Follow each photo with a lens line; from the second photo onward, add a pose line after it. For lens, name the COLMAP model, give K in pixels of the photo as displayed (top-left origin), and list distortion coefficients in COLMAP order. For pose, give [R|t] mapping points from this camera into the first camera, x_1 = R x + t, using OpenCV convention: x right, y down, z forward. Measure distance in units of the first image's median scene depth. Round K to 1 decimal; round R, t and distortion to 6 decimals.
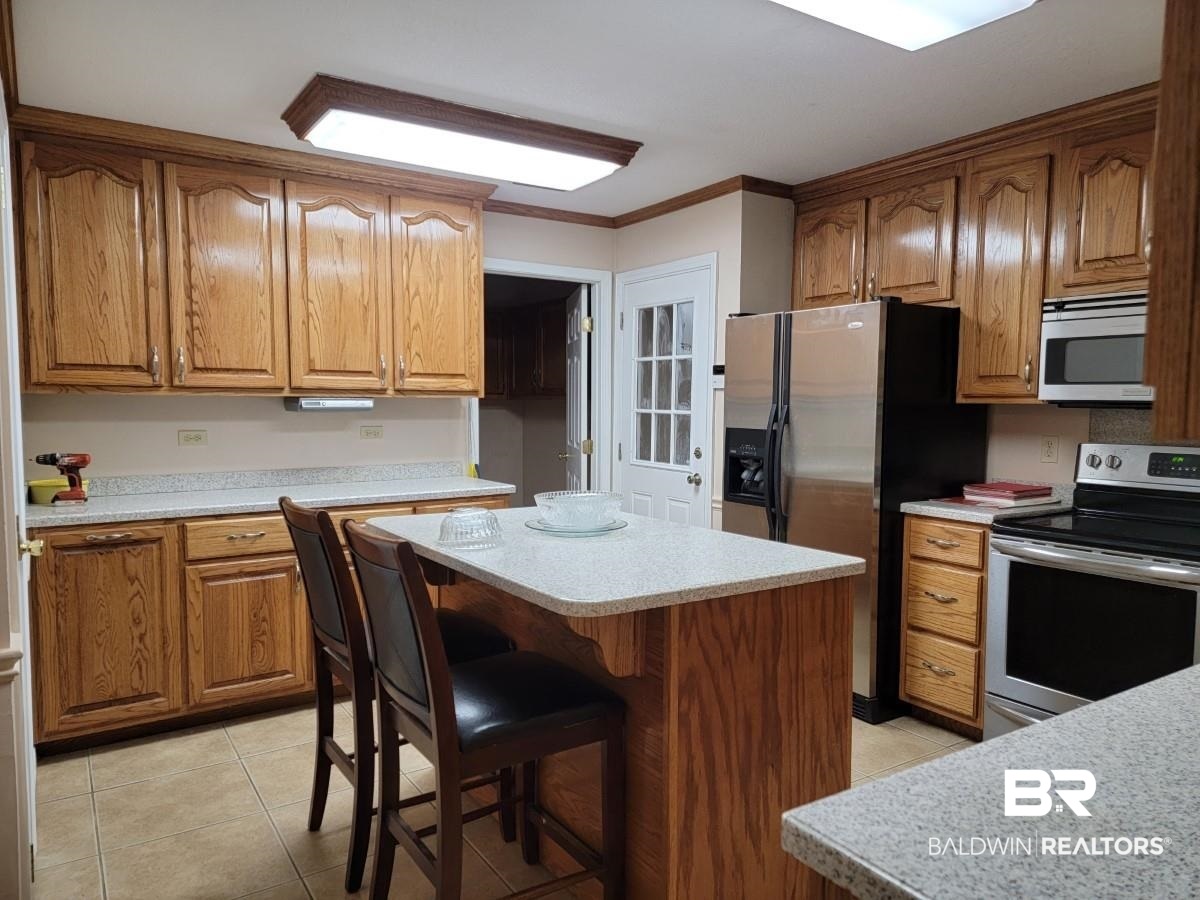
lens RADIAL K [[827.6, 0, 598.8], [0, 827.6, 456.3], [0, 0, 1]] dist [0.059668, -0.055930]
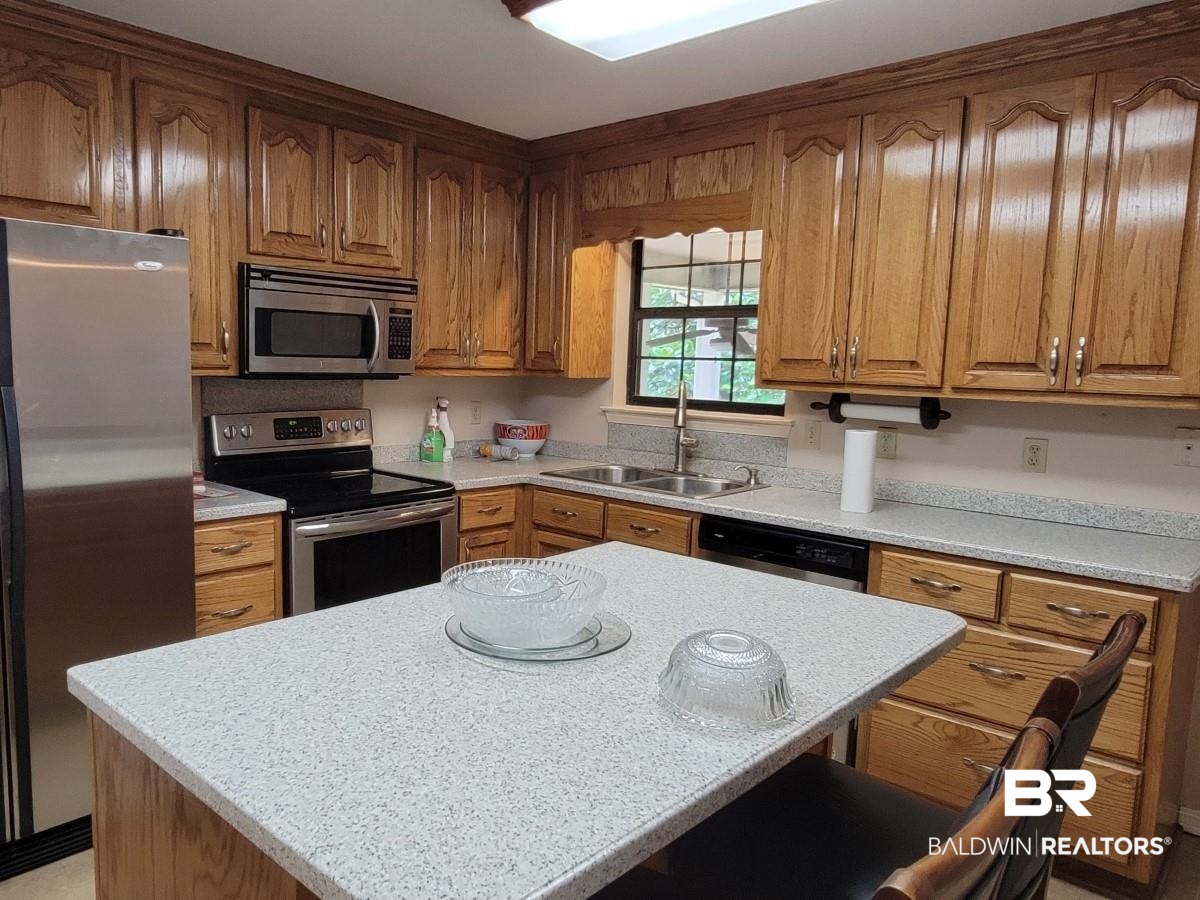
lens RADIAL K [[882.1, 0, 559.5], [0, 882.1, 472.4], [0, 0, 1]] dist [-0.007553, 0.002576]
pose [[-0.299332, -0.132679, 0.944879, -0.535272], [0.051504, 0.986594, 0.154853, -0.094241], [-0.952758, 0.095018, -0.288486, 0.991875]]
